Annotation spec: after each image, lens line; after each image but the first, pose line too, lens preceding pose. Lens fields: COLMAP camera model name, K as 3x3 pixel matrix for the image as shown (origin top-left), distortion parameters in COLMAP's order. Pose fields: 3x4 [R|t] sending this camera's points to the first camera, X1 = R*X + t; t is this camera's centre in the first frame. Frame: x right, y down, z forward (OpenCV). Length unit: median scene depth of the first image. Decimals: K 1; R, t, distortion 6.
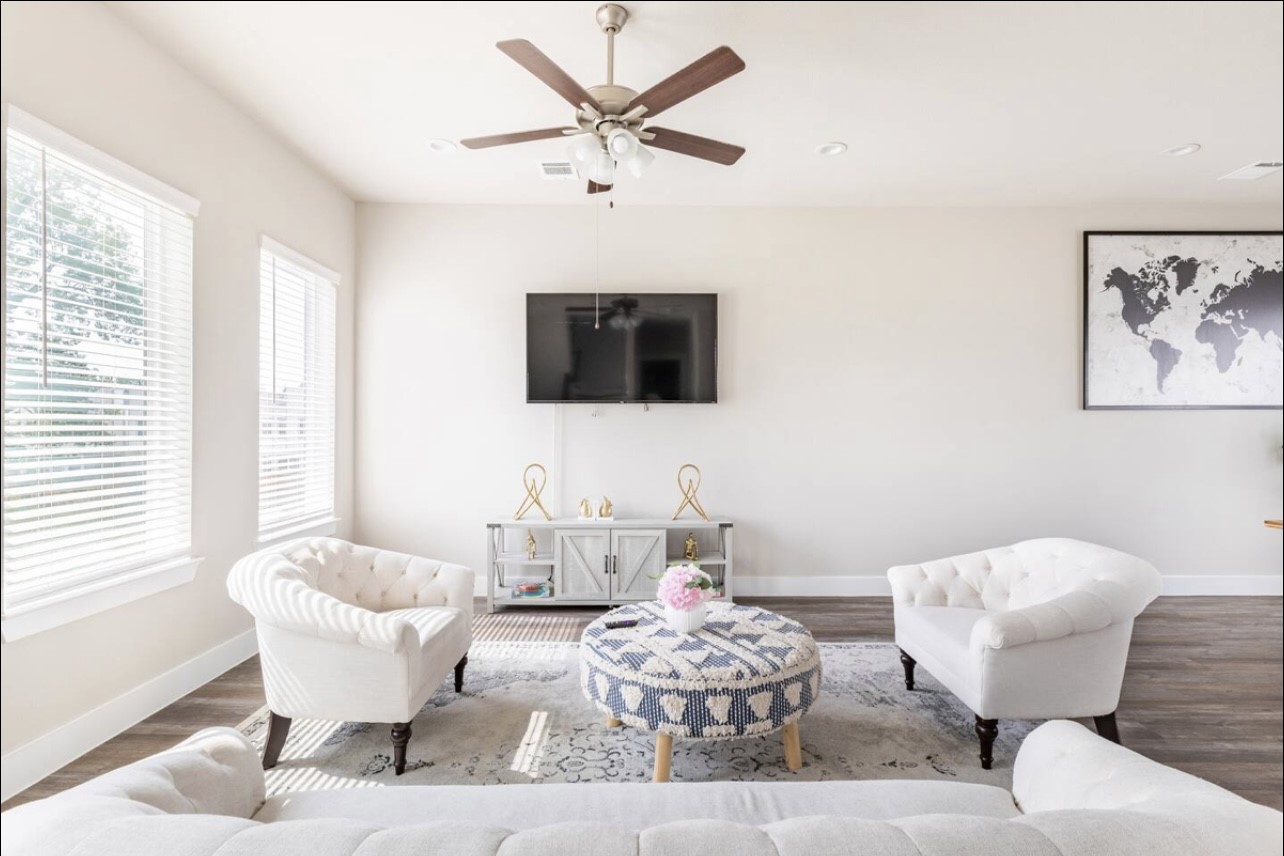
lens RADIAL K [[598.4, 0, 644.7], [0, 598.4, 425.4], [0, 0, 1]] dist [0.002747, -0.000685]
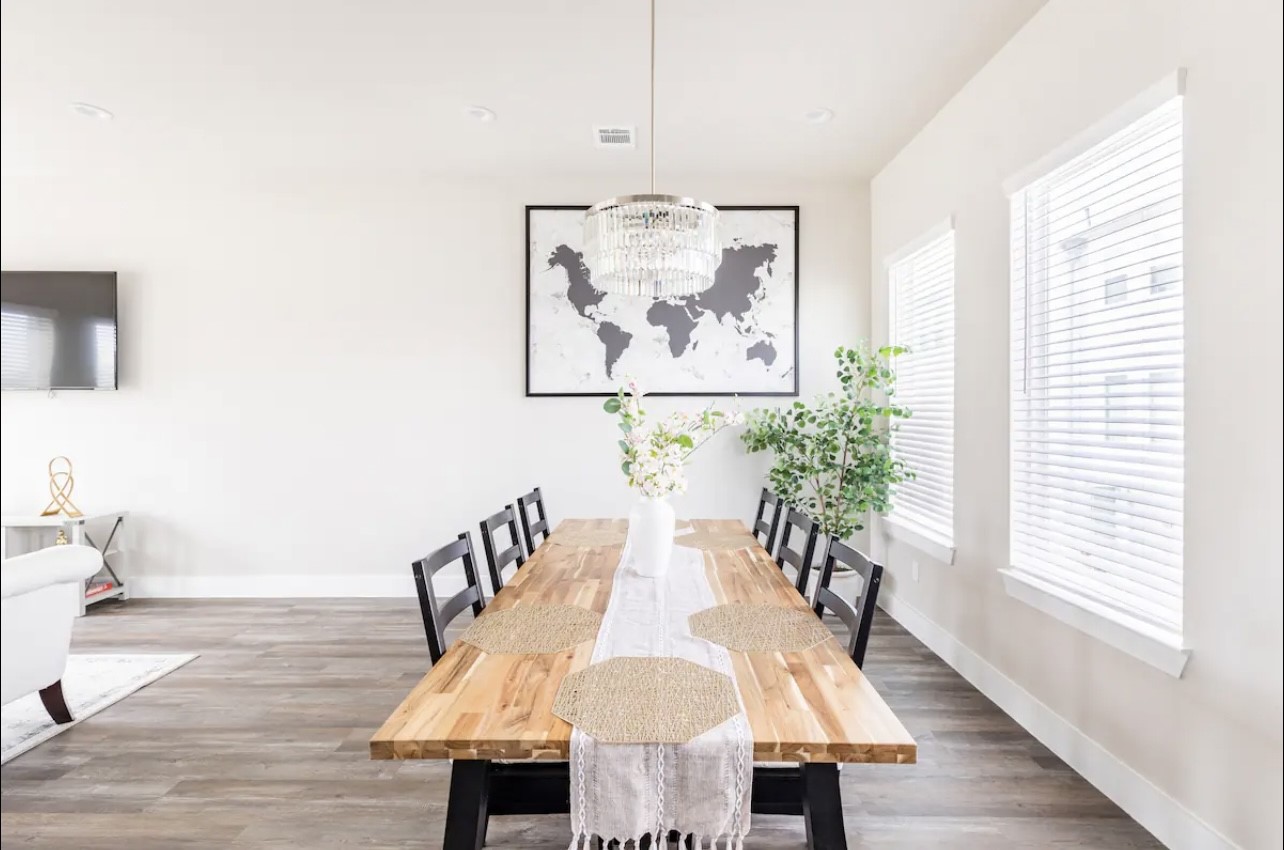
lens RADIAL K [[597.1, 0, 644.2], [0, 597.1, 418.2], [0, 0, 1]] dist [0.001321, 0.000282]
pose [[0.999939, -0.001902, 0.010914, 0.904387], [0.001799, 0.999954, 0.009430, -0.001923], [-0.010931, -0.009410, 0.999896, 0.066548]]
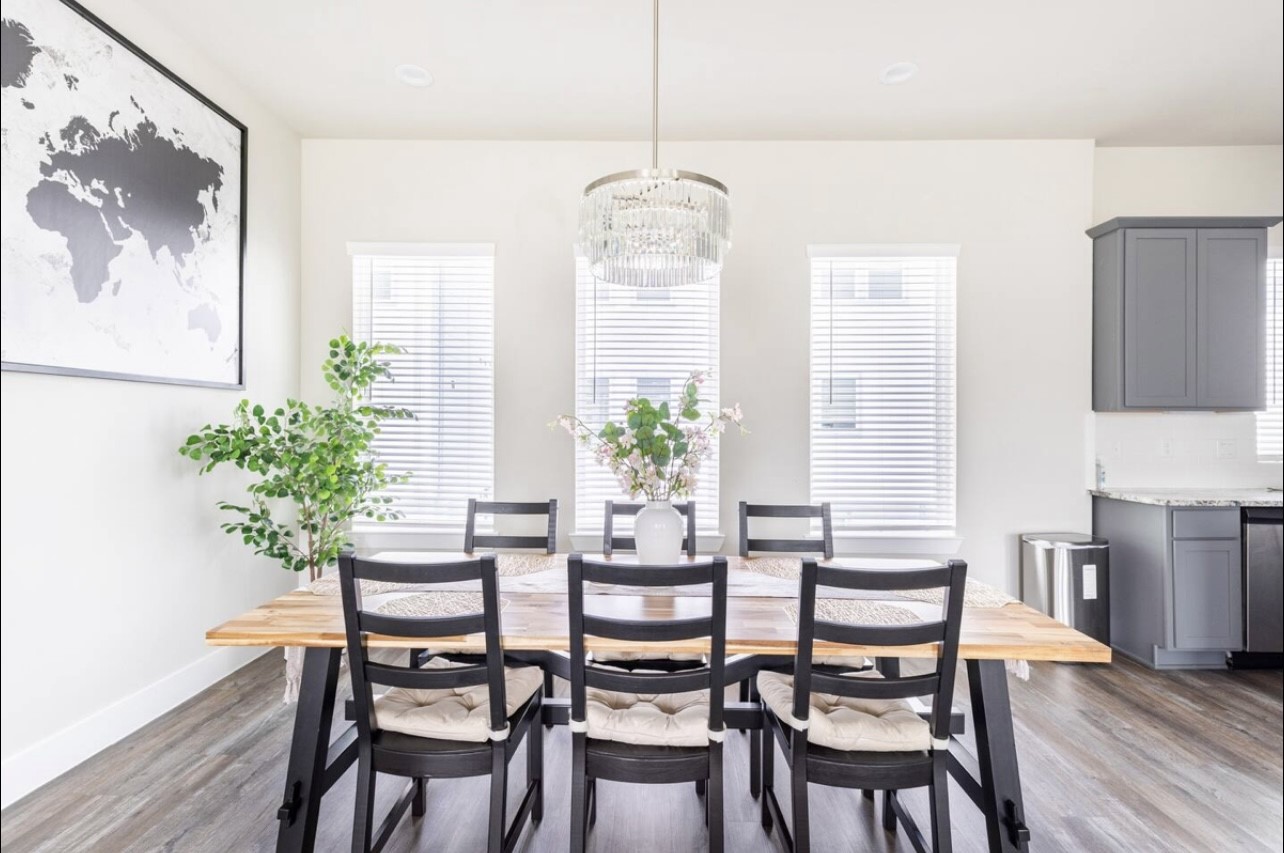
lens RADIAL K [[598.4, 0, 647.7], [0, 598.4, 422.2], [0, 0, 1]] dist [0.002747, -0.000685]
pose [[0.007401, 0.001704, 0.999971, 0.481260], [-0.007795, 0.999968, -0.001646, 0.006657], [-0.999942, -0.007782, 0.007414, 0.539090]]
